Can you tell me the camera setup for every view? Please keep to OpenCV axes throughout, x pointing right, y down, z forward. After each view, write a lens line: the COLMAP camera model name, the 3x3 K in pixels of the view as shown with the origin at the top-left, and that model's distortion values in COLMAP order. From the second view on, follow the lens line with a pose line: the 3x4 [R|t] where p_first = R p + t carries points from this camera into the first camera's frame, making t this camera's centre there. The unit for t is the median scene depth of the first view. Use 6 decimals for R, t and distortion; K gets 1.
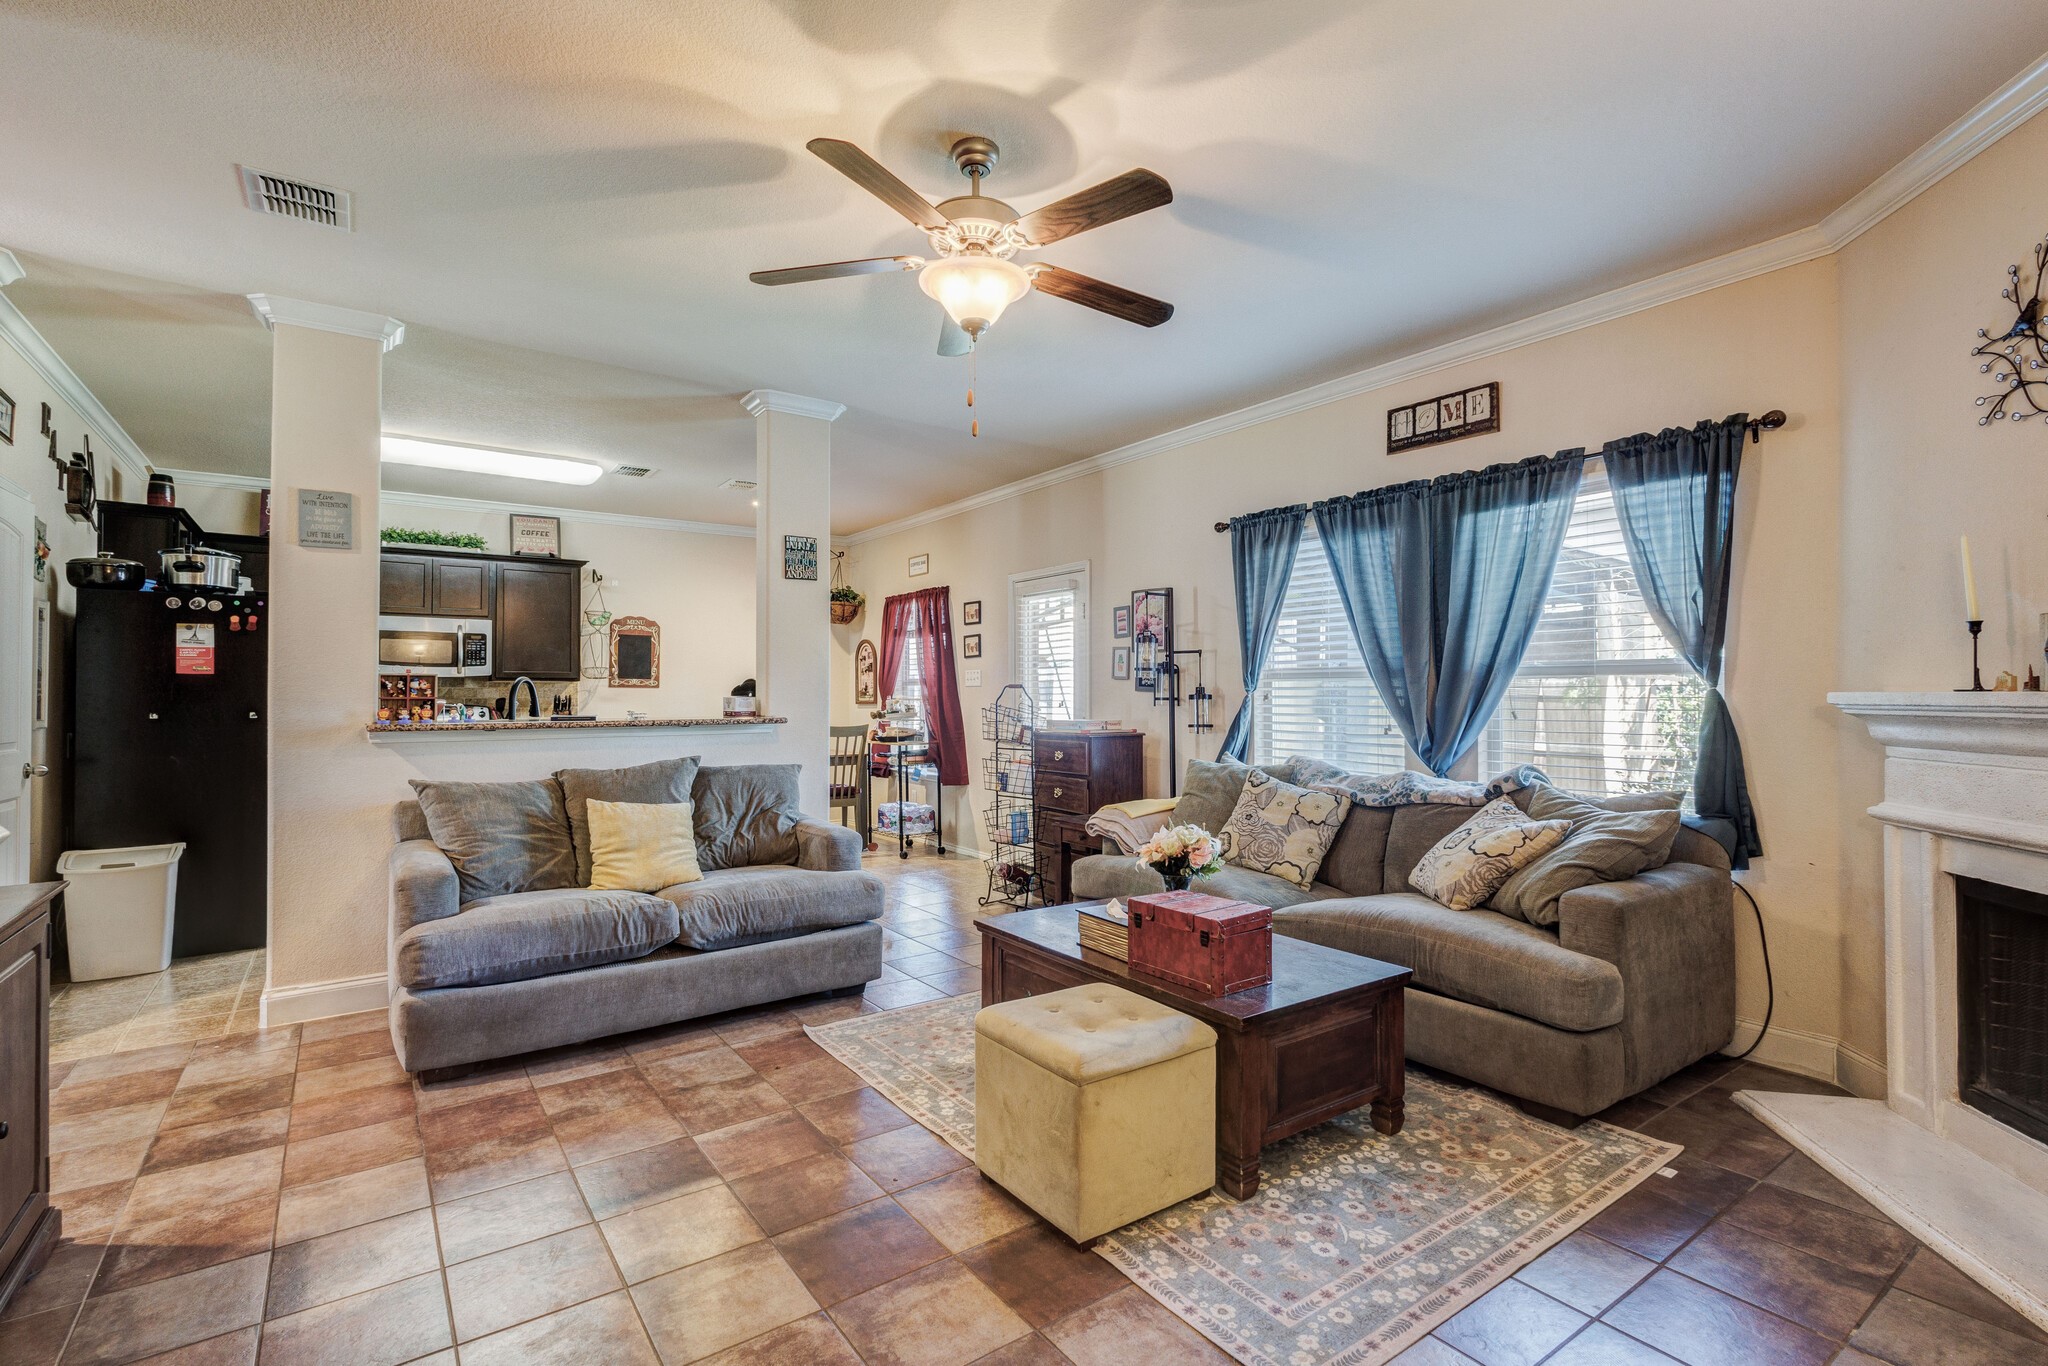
lens RADIAL K [[944.6, 0, 1027.8], [0, 944.6, 678.8], [0, 0, 1]] dist [0.001141, -0.000030]
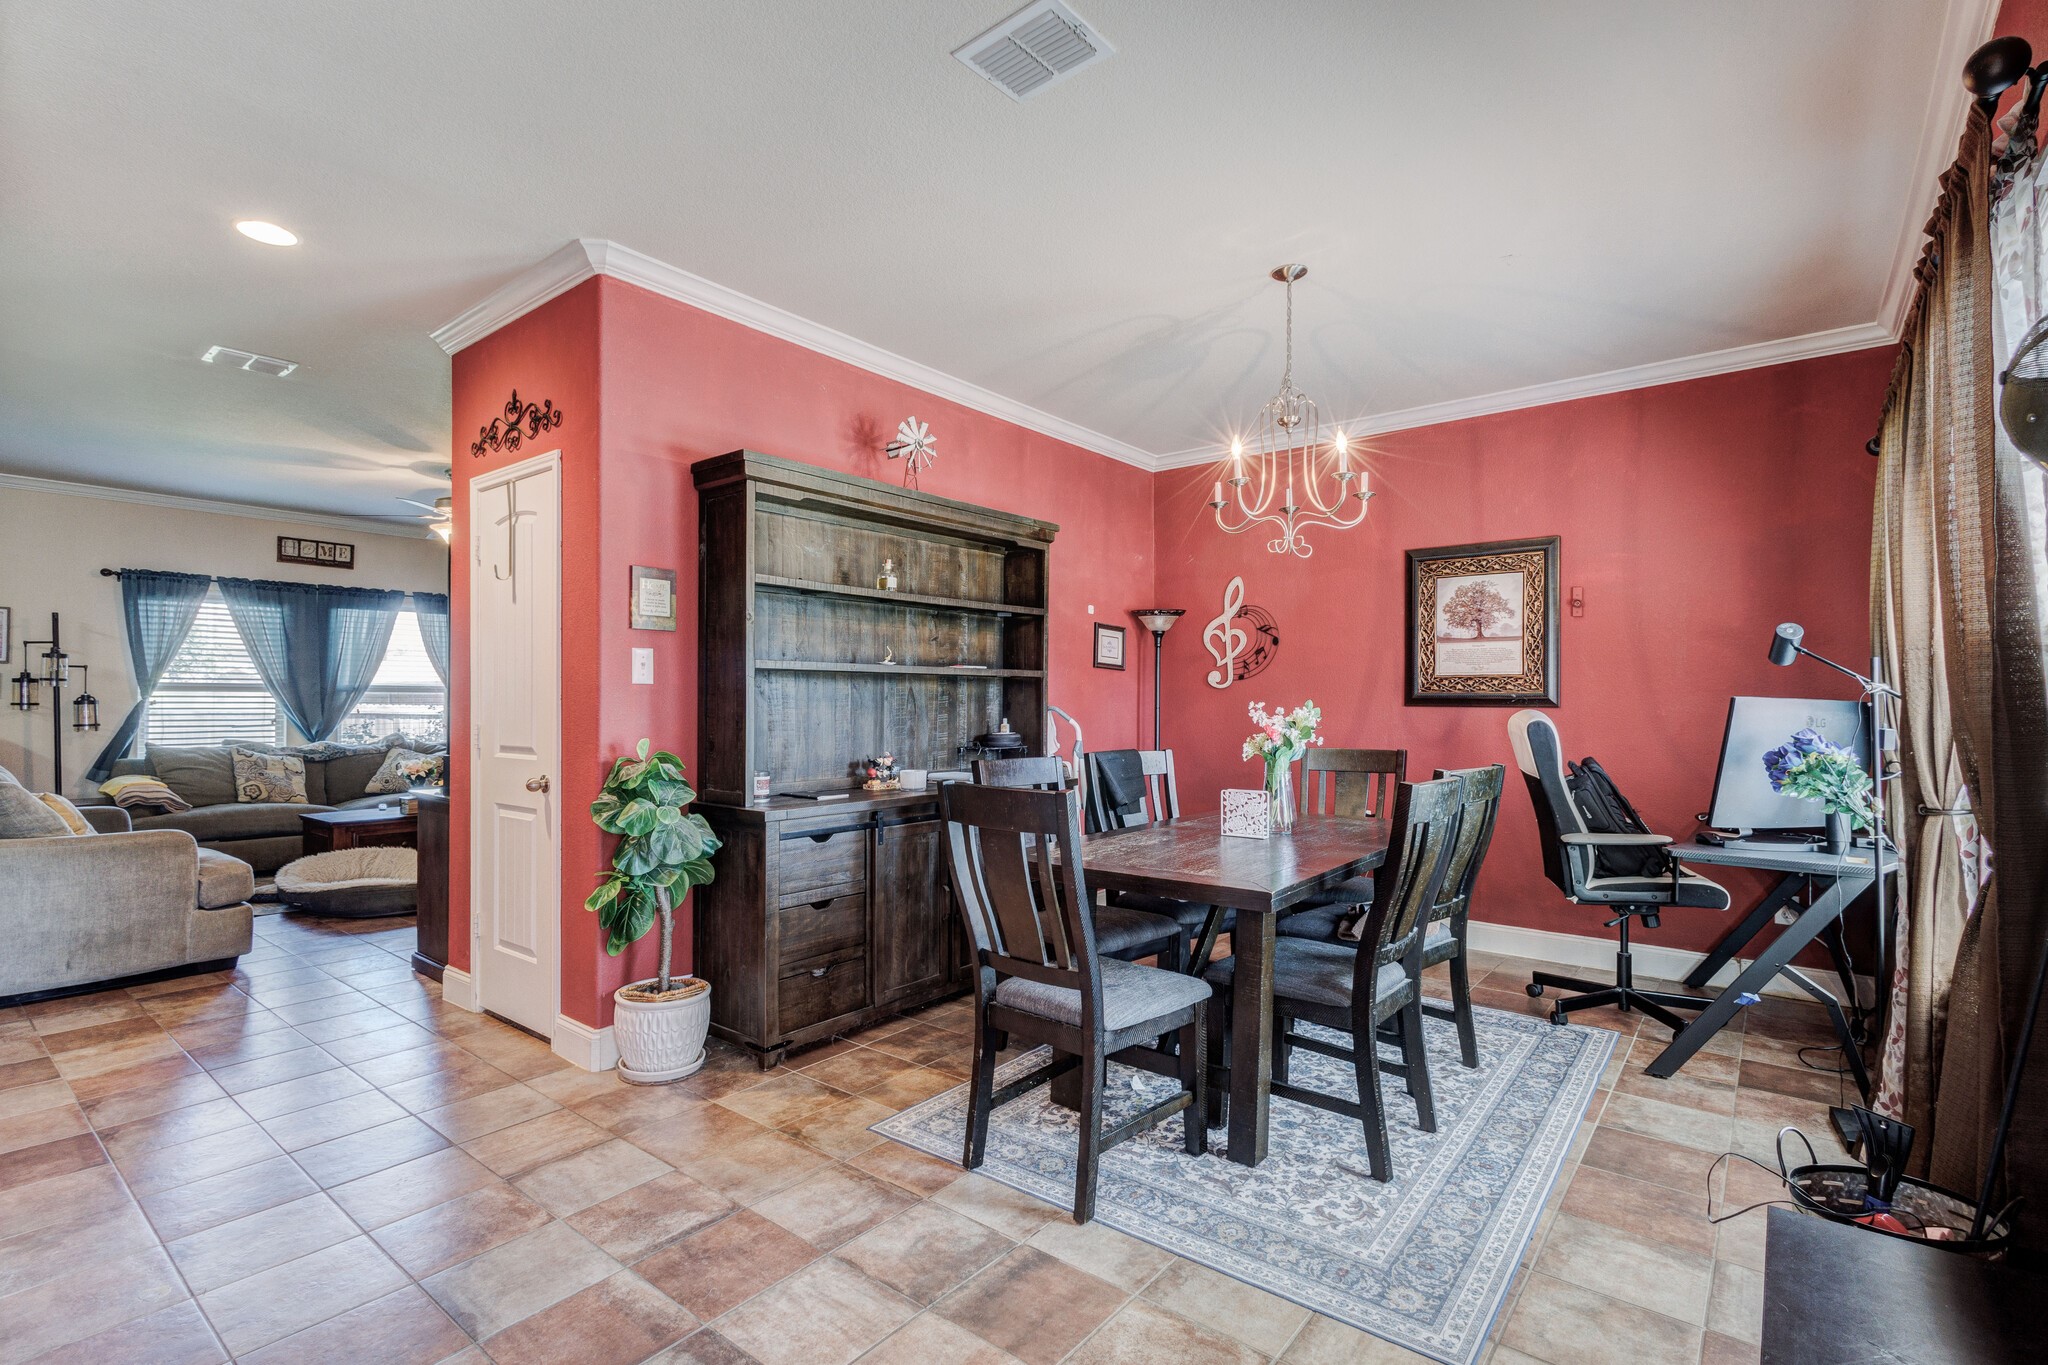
lens RADIAL K [[945.9, 0, 1024.7], [0, 945.9, 699.2], [0, 0, 1]] dist [-0.001786, -0.001087]
pose [[-0.271261, 0.006559, 0.962484, -1.762599], [-0.014918, 0.999828, -0.011018, 0.013080], [-0.962390, -0.017347, -0.271116, 0.162503]]
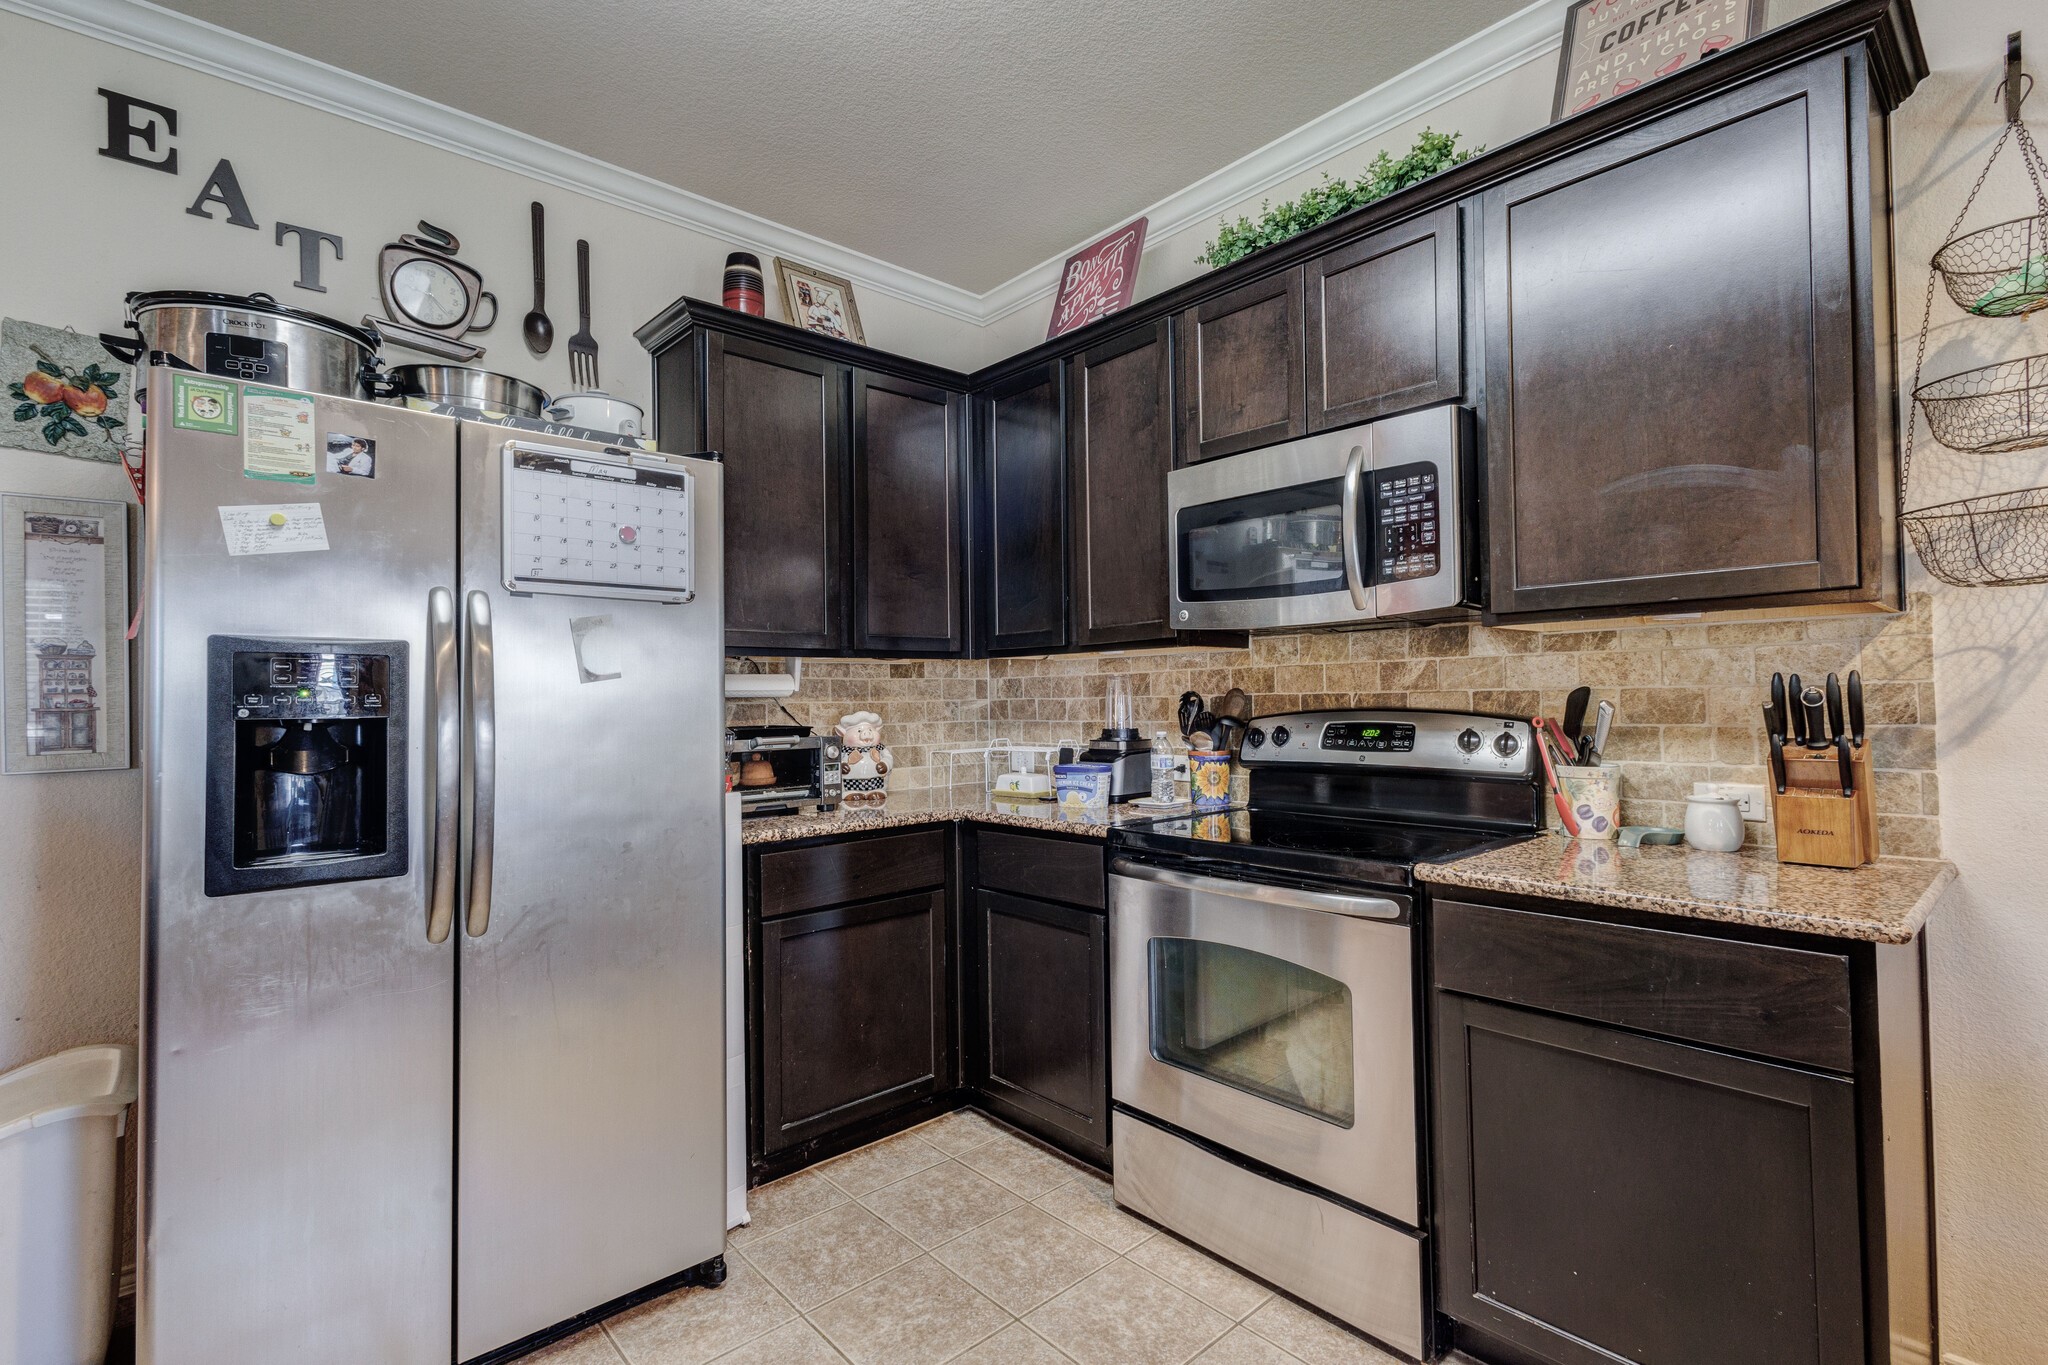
lens RADIAL K [[939.6, 0, 1009.8], [0, 939.6, 679.7], [0, 0, 1]] dist [0.000481, -0.000361]
pose [[0.107816, -0.015794, -0.994045, -0.541580], [0.031309, 0.999432, -0.012484, 0.028490], [0.993678, -0.029776, 0.108249, 1.447572]]
